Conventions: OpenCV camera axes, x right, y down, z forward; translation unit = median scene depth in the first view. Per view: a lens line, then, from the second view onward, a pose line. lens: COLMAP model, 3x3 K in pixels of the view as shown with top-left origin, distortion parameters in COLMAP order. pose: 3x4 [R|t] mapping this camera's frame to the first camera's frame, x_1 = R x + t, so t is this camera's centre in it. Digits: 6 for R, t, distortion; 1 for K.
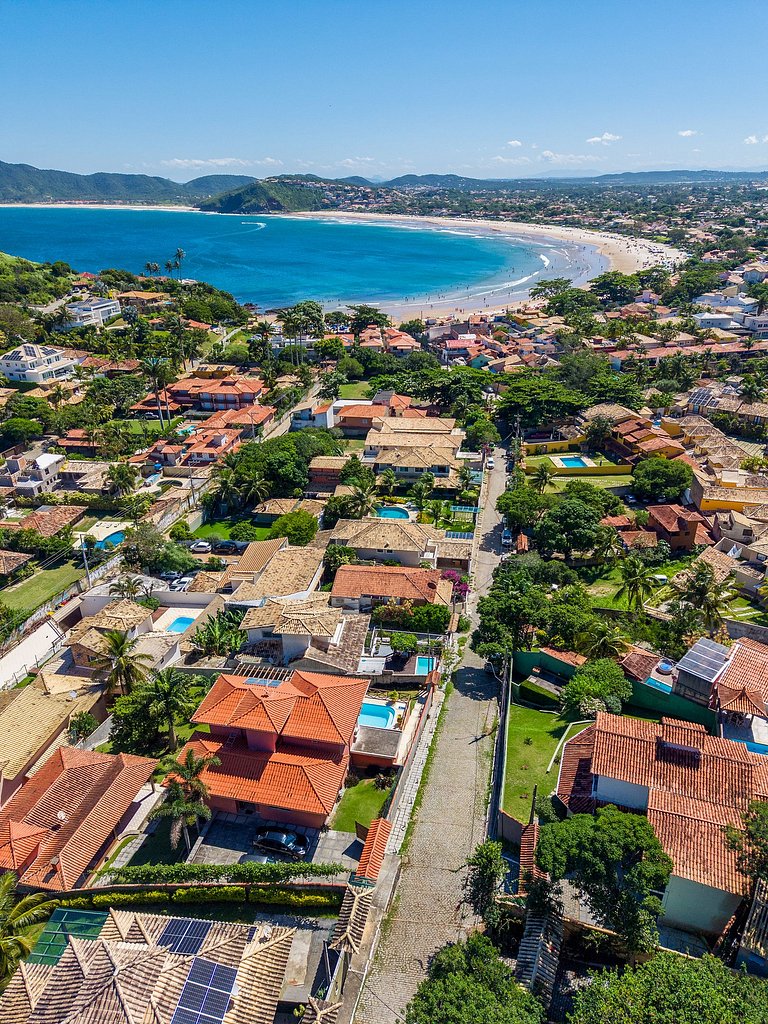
lens RADIAL K [[689.7, 0, 384.0], [0, 689.7, 512.0], [0, 0, 1]] dist [0.033707, -0.029772]
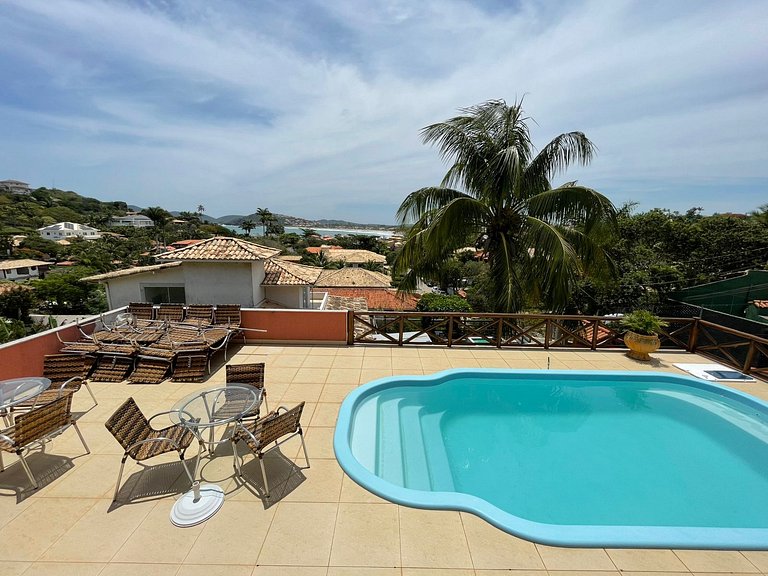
lens RADIAL K [[312.0, 0, 385.3], [0, 312.0, 286.7], [0, 0, 1]] dist [0.000023, -0.000432]
pose [[0.973583, -0.003705, 0.228303, -0.035743], [0.061870, 0.966744, -0.248150, 0.112000], [-0.219791, 0.255719, 0.941435, 0.379769]]
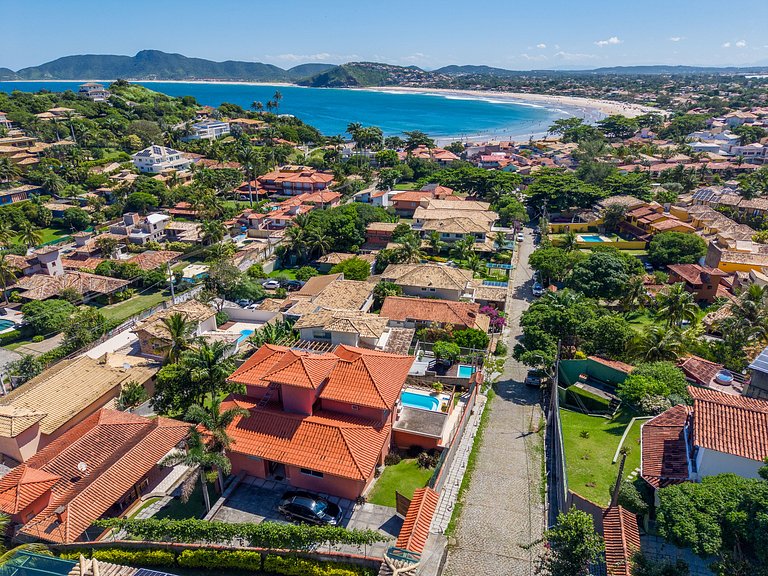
lens RADIAL K [[517.3, 0, 382.0], [0, 517.3, 288.8], [0, 0, 1]] dist [0.033707, -0.029772]
pose [[0.995869, 0.046263, -0.078129, -0.005902], [-0.050205, 0.997523, -0.049258, 0.068325], [0.075657, 0.052977, 0.995726, 0.102869]]
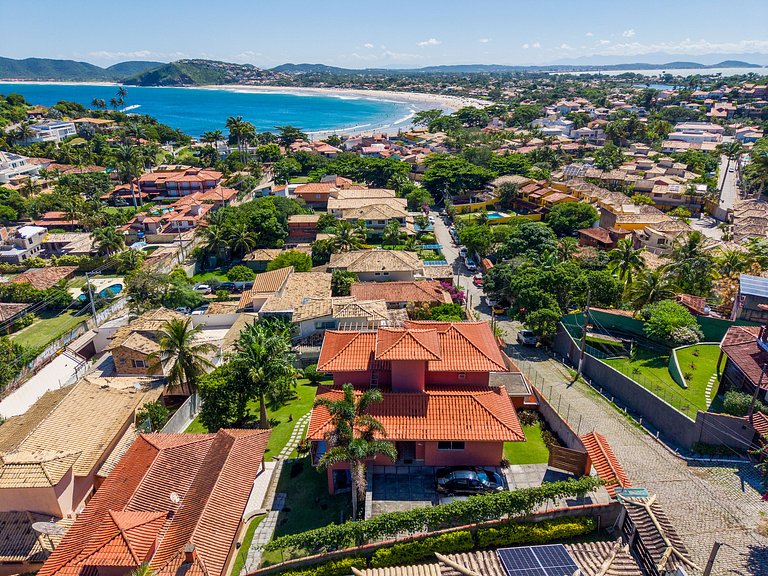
lens RADIAL K [[517.3, 0, 382.0], [0, 517.3, 288.8], [0, 0, 1]] dist [0.033707, -0.029772]
pose [[0.979506, -0.069900, 0.188896, -0.106494], [0.079453, 0.995890, -0.043474, 0.079561], [-0.185081, 0.057592, 0.981034, 0.119116]]
